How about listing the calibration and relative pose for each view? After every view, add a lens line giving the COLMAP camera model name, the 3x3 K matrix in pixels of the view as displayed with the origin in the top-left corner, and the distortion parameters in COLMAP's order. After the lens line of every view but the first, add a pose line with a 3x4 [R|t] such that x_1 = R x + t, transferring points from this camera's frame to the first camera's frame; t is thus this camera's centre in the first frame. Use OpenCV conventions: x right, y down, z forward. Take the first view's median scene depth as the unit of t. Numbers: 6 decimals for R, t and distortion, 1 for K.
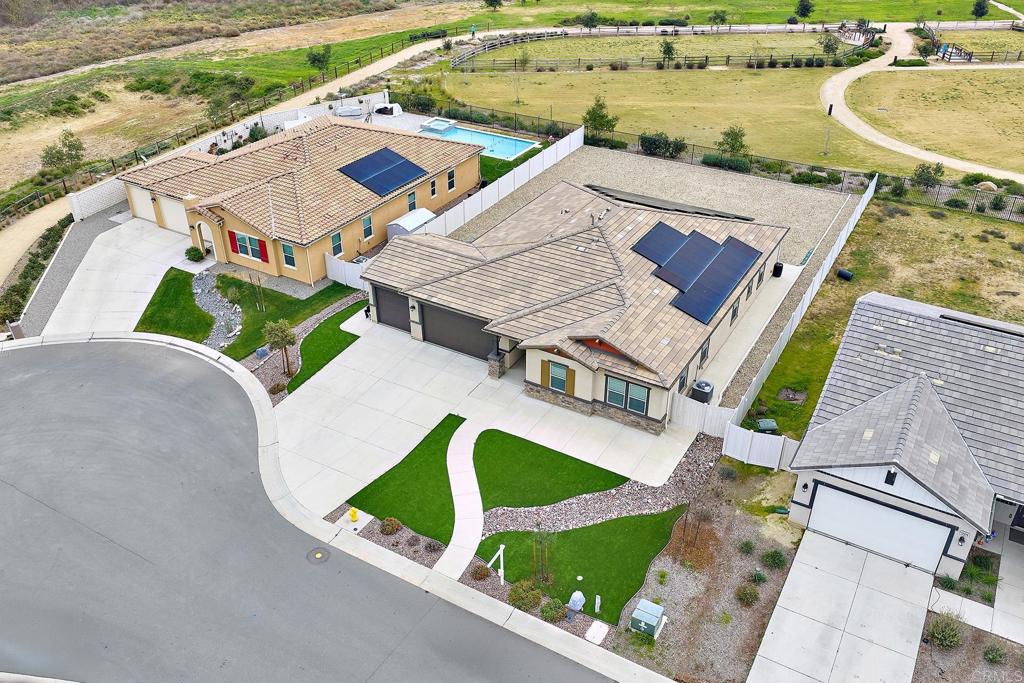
lens RADIAL K [[844.9, 0, 517.6], [0, 844.9, 338.1], [0, 0, 1]] dist [0.012621, -0.012214]
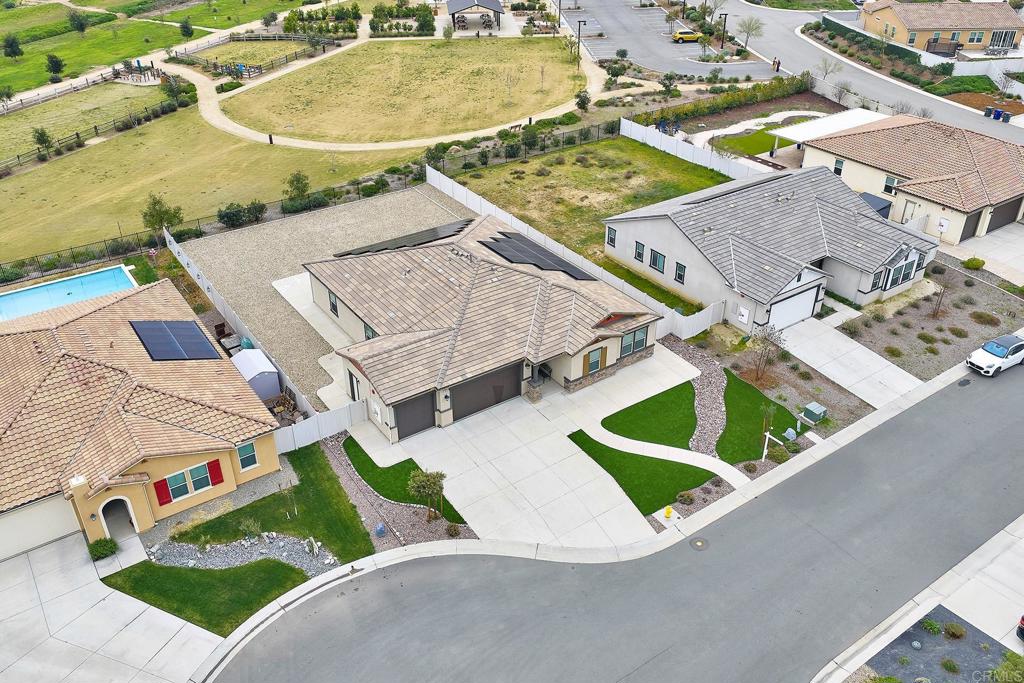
lens RADIAL K [[844.9, 0, 517.6], [0, 844.9, 338.1], [0, 0, 1]] dist [0.012621, -0.012214]
pose [[0.418260, -0.475419, 0.773974, -0.834142], [0.478370, 0.839637, 0.257239, -0.314355], [-0.772153, 0.262653, 0.578613, 0.301252]]
